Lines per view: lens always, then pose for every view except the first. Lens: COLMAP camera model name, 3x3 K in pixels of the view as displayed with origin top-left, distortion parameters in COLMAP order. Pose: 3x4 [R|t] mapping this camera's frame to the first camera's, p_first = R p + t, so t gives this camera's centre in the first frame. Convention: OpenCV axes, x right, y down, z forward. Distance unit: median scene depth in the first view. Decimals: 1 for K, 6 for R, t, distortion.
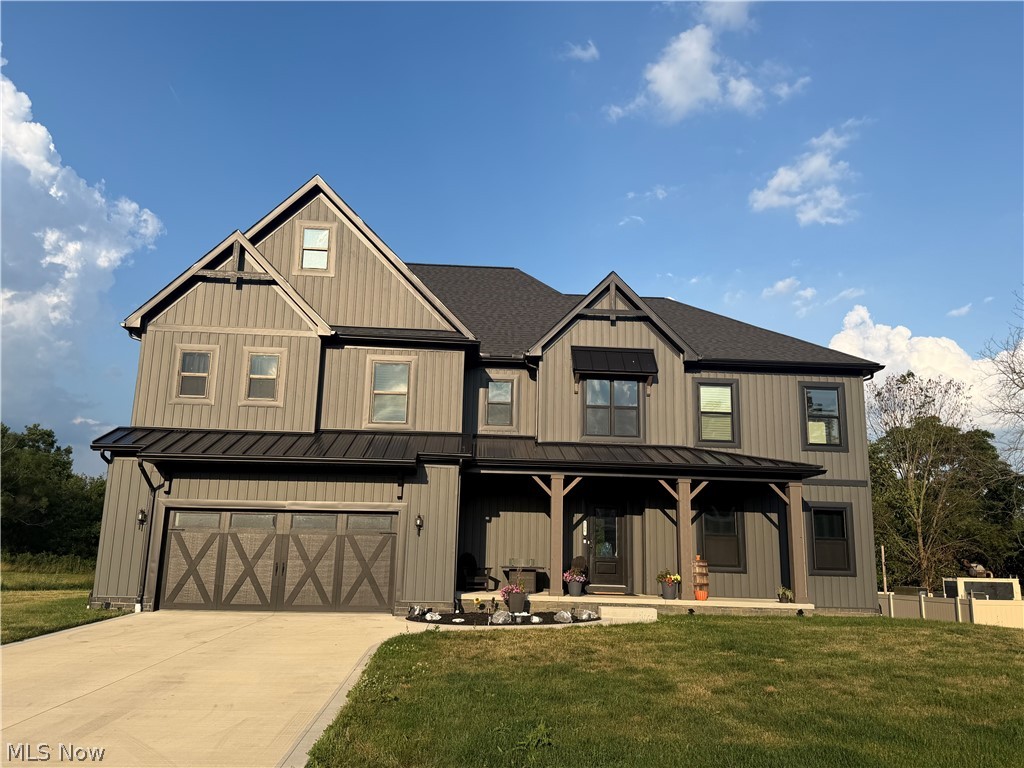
lens RADIAL K [[803.4, 0, 512.0], [0, 803.4, 384.0], [0, 0, 1]] dist [0.016732, 0.000294]
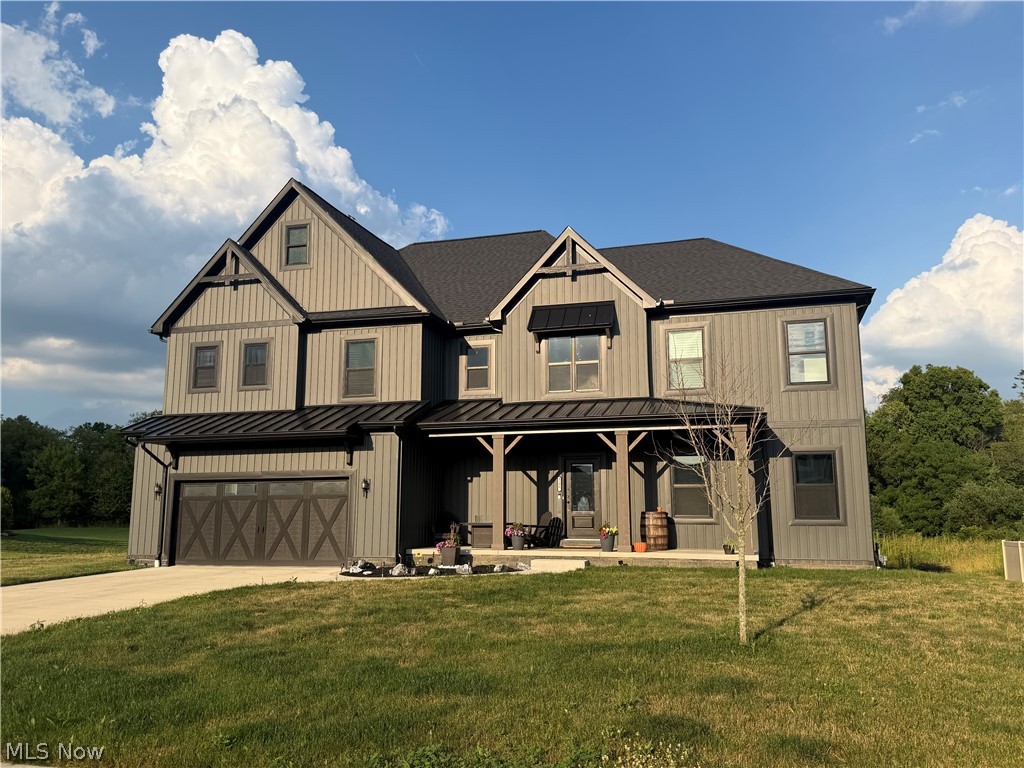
lens RADIAL K [[797.7, 0, 552.1], [0, 797.7, 387.2], [0, 0, 1]] dist [0.003297, 0.000493]
pose [[0.945416, -0.077007, -0.316637, 0.426908], [0.093577, 0.994908, 0.037439, 0.019501], [0.312142, -0.065026, 0.947808, 0.050879]]
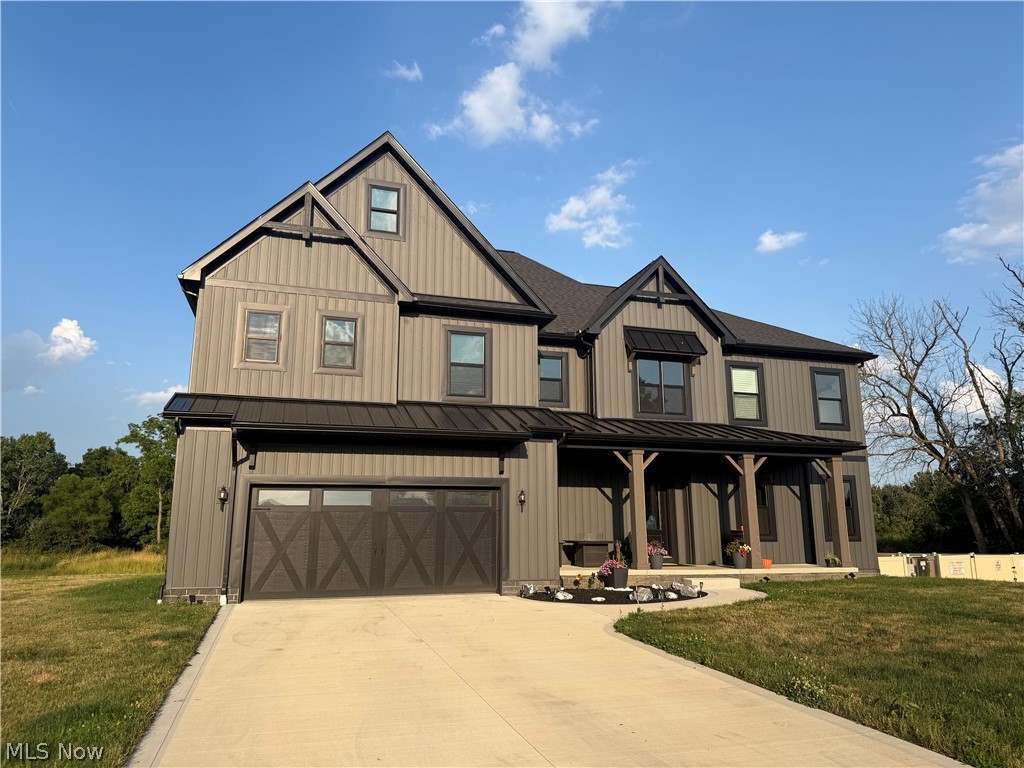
lens RADIAL K [[725.2, 0, 512.0], [0, 725.2, 384.0], [0, 0, 1]] dist [0.051080, -0.086493]
pose [[0.970040, 0.023578, 0.241799, -0.302655], [-0.025778, 0.999650, 0.005939, 0.026857], [-0.241574, -0.011994, 0.970308, 0.137169]]
